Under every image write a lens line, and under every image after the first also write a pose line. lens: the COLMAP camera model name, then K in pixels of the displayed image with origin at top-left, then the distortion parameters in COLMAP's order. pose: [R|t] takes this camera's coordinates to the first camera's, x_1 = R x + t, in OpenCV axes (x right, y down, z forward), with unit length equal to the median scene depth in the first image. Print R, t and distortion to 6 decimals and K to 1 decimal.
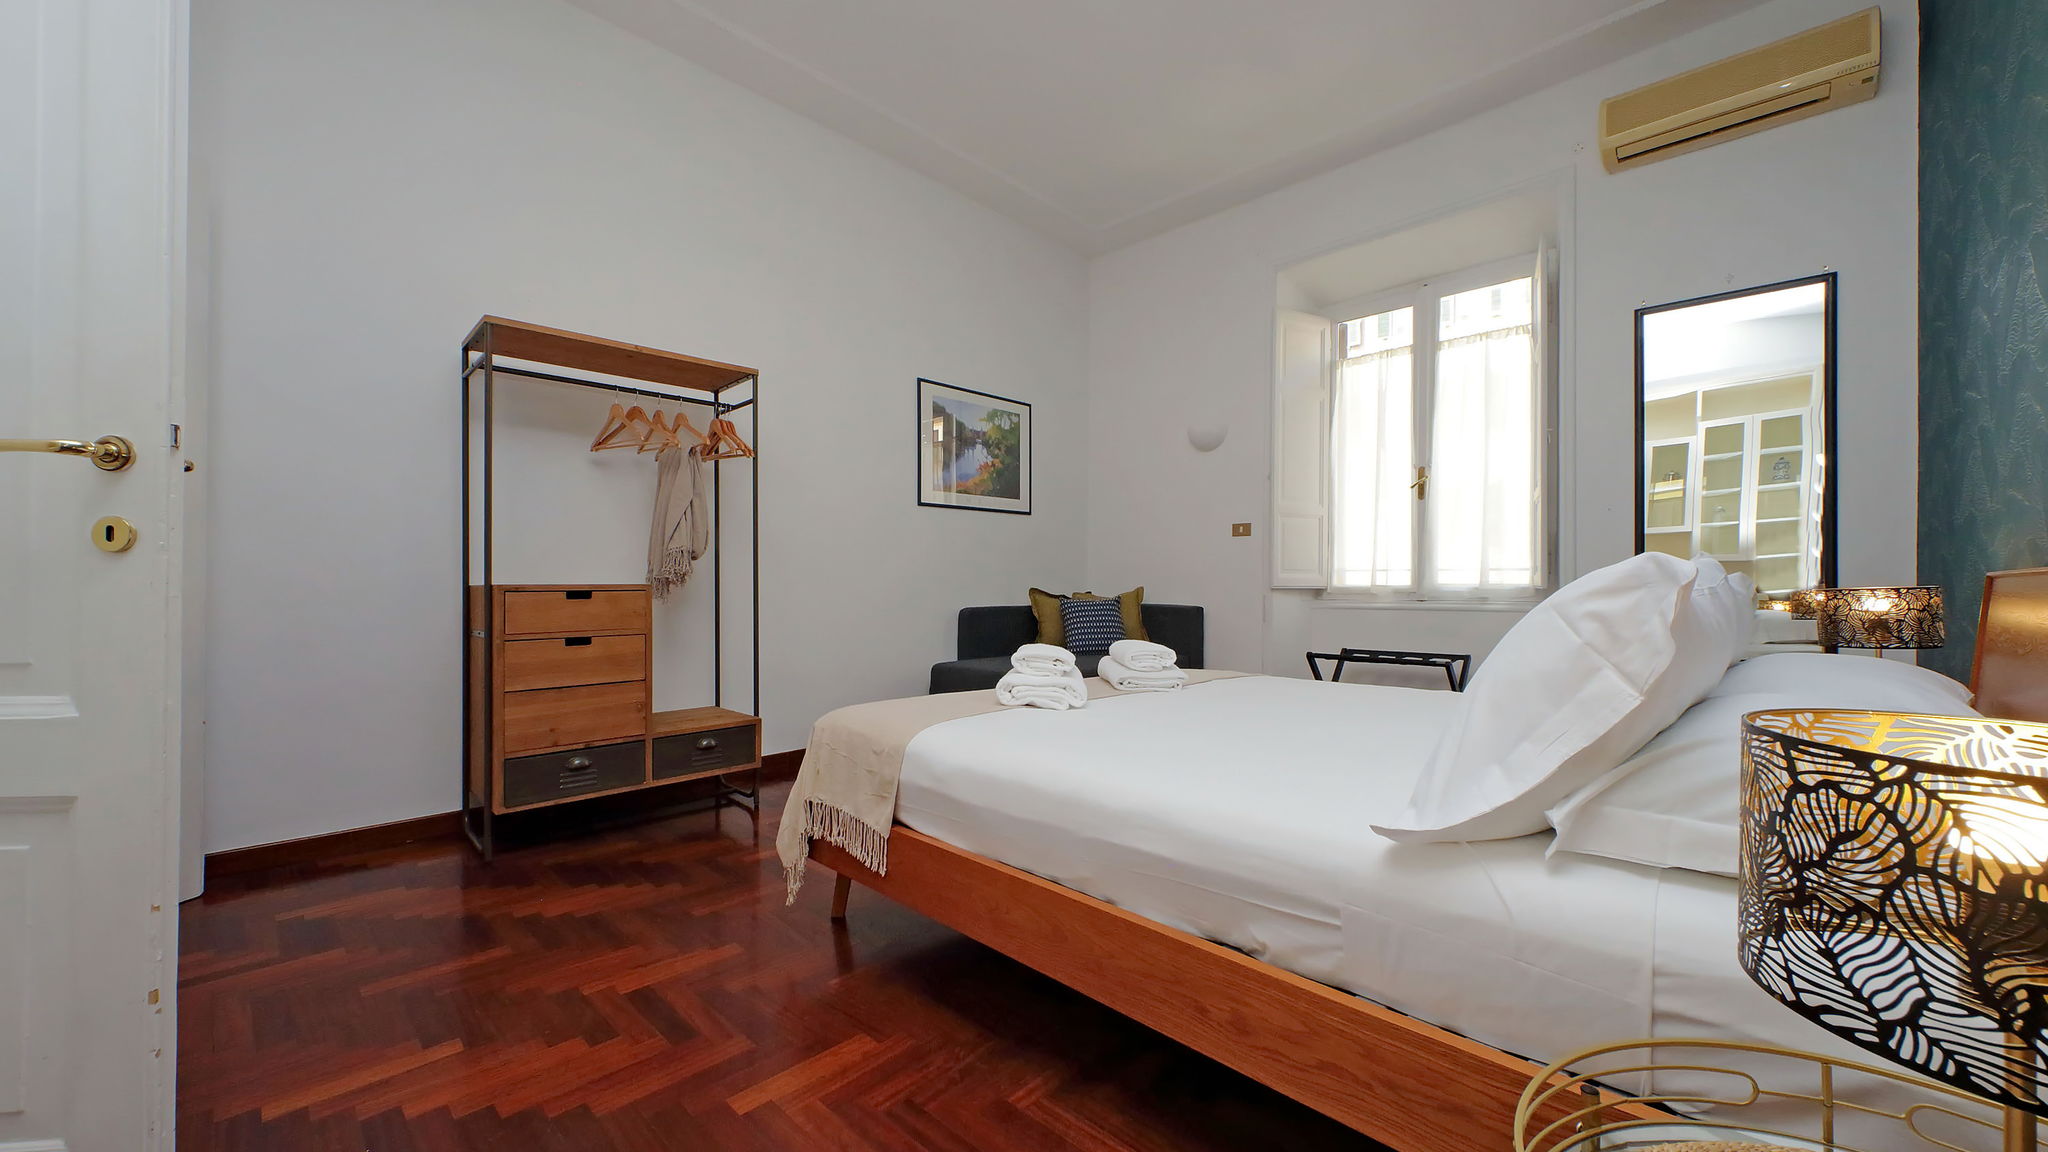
lens RADIAL K [[785.4, 0, 1024.4], [0, 785.4, 584.8], [0, 0, 1]] dist [0.003573, -0.000107]
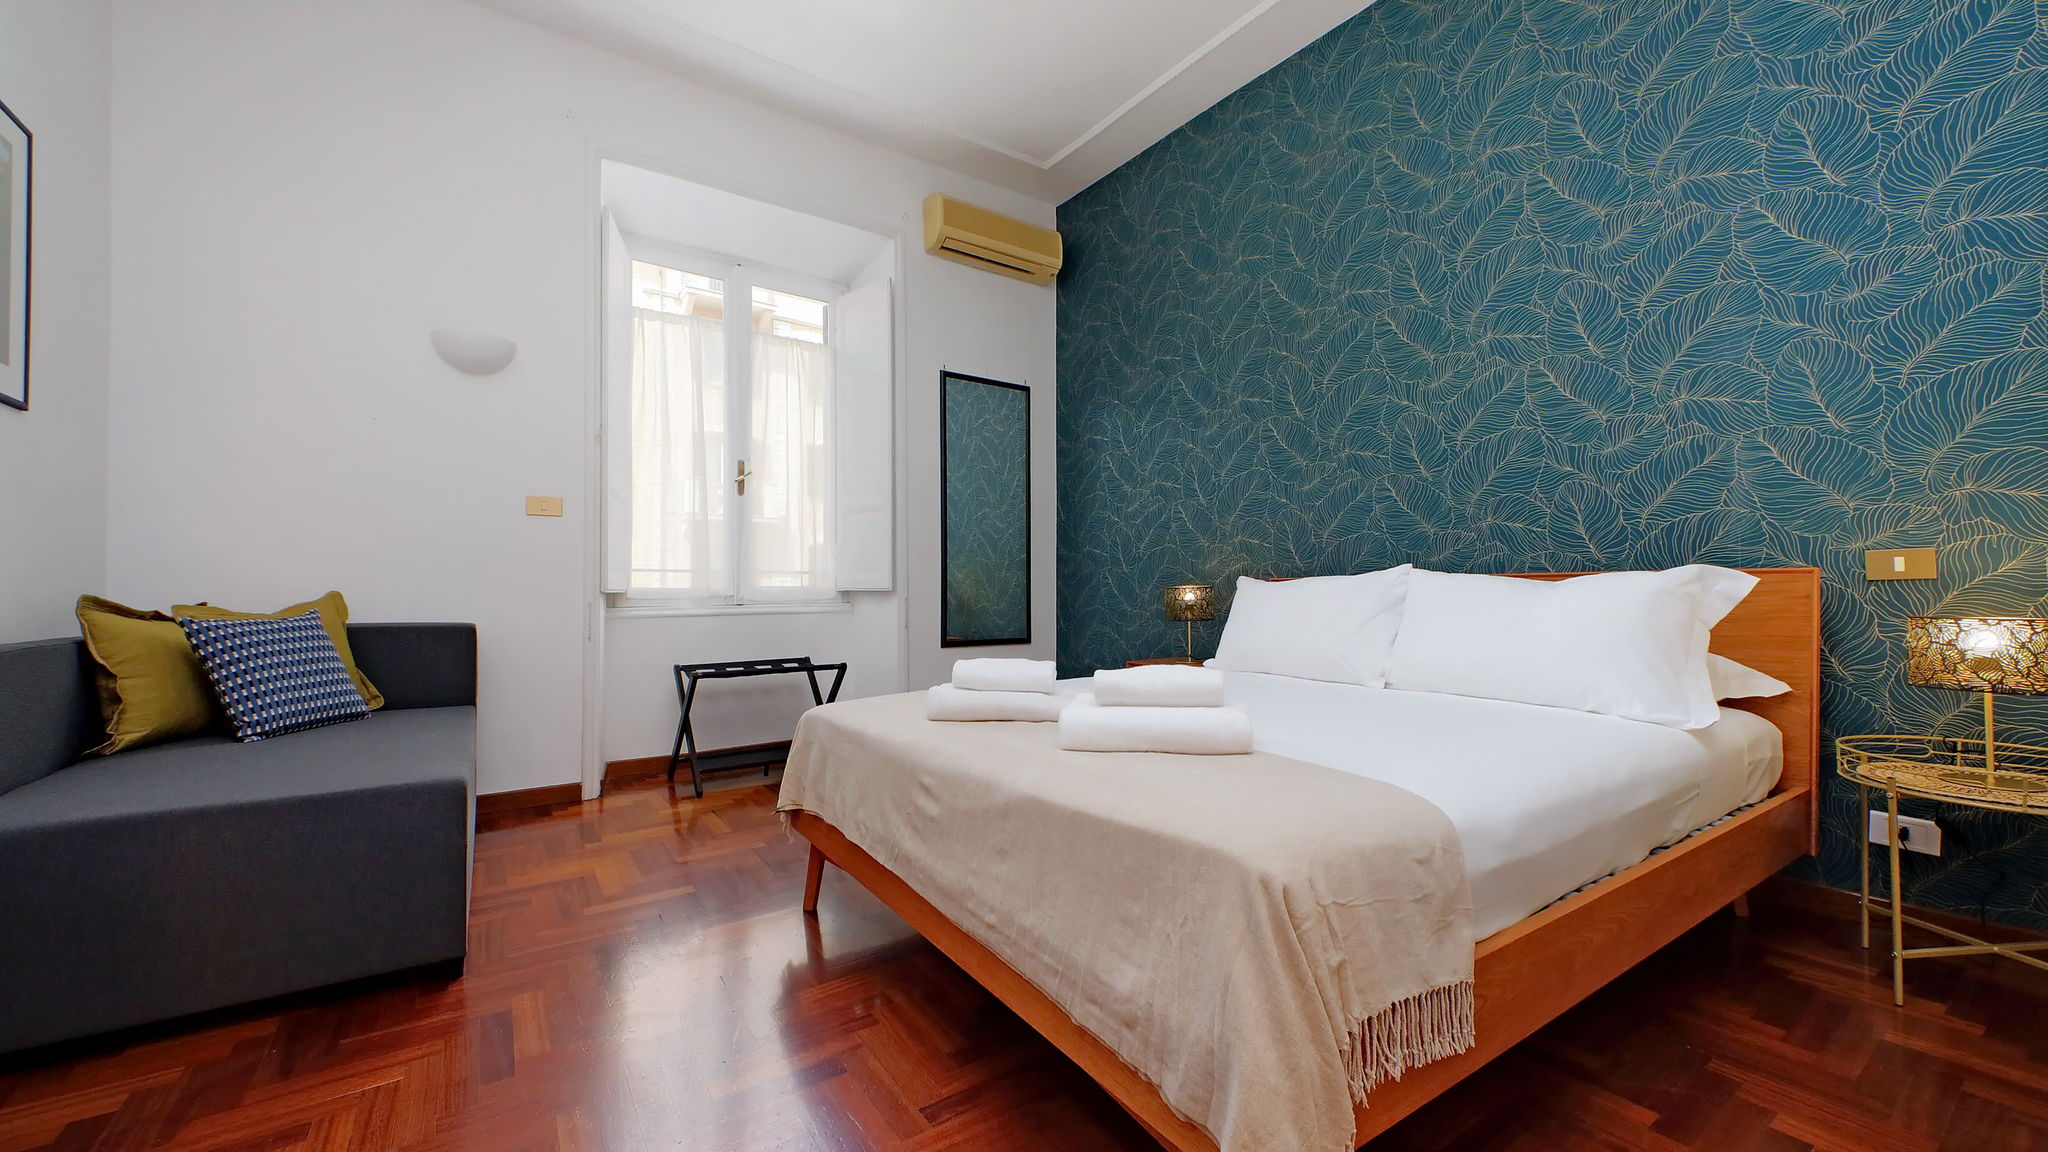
lens RADIAL K [[785.4, 0, 1019.4], [0, 785.4, 585.0], [0, 0, 1]] dist [0.003573, -0.000107]
pose [[0.177047, 0.007740, 0.984172, -0.348450], [0.005359, 0.999947, -0.008828, 0.006403], [-0.984188, 0.006837, 0.176996, 0.511081]]
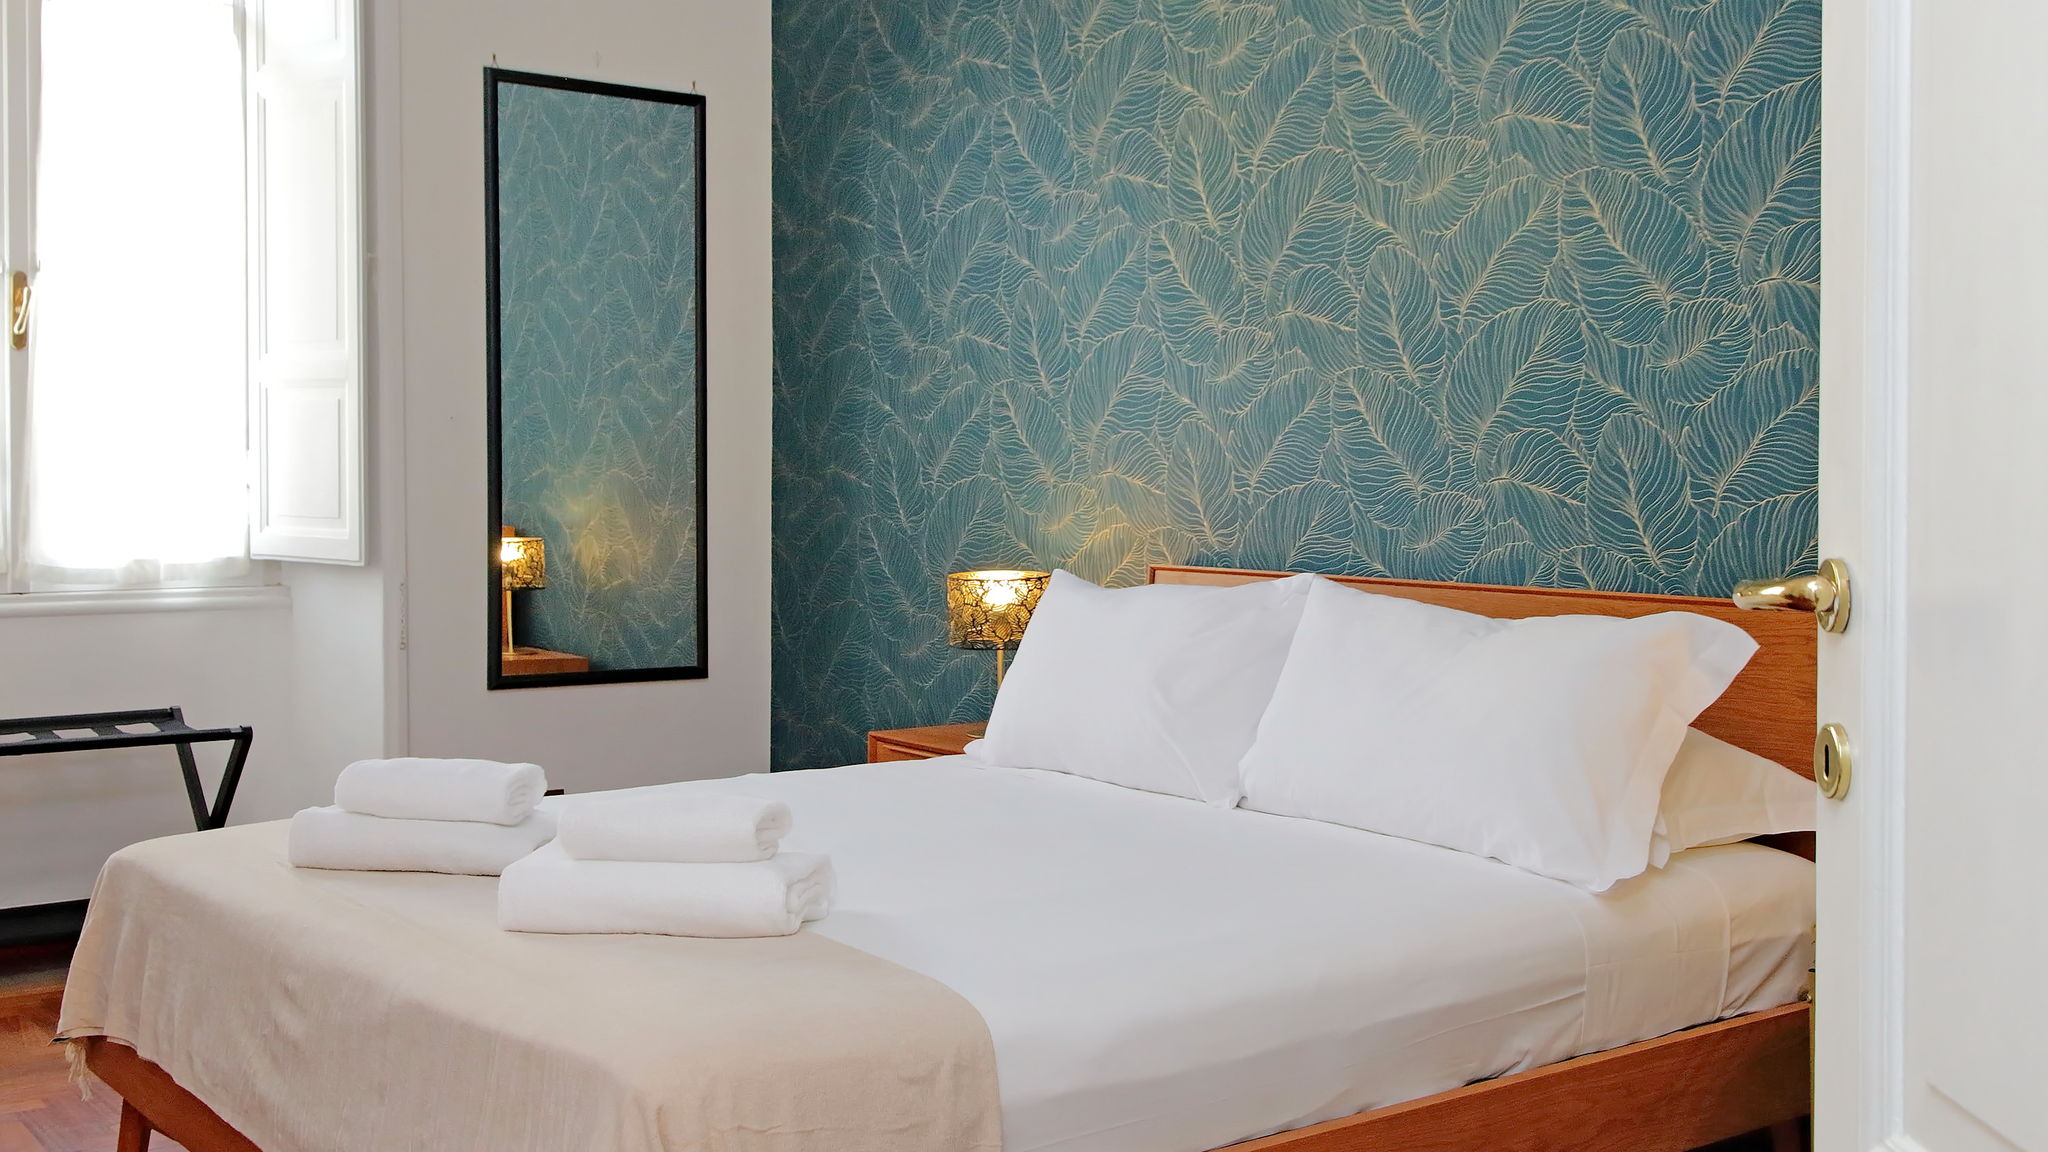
lens RADIAL K [[2208.3, 0, 1006.8], [0, 2208.3, 572.5], [0, 0, 1]] dist [0.051584, 0.000000]
pose [[0.127487, -0.044510, 0.990841, -0.589531], [-0.005793, 0.998942, 0.045619, -0.050696], [-0.991823, -0.011556, 0.127095, 0.335201]]
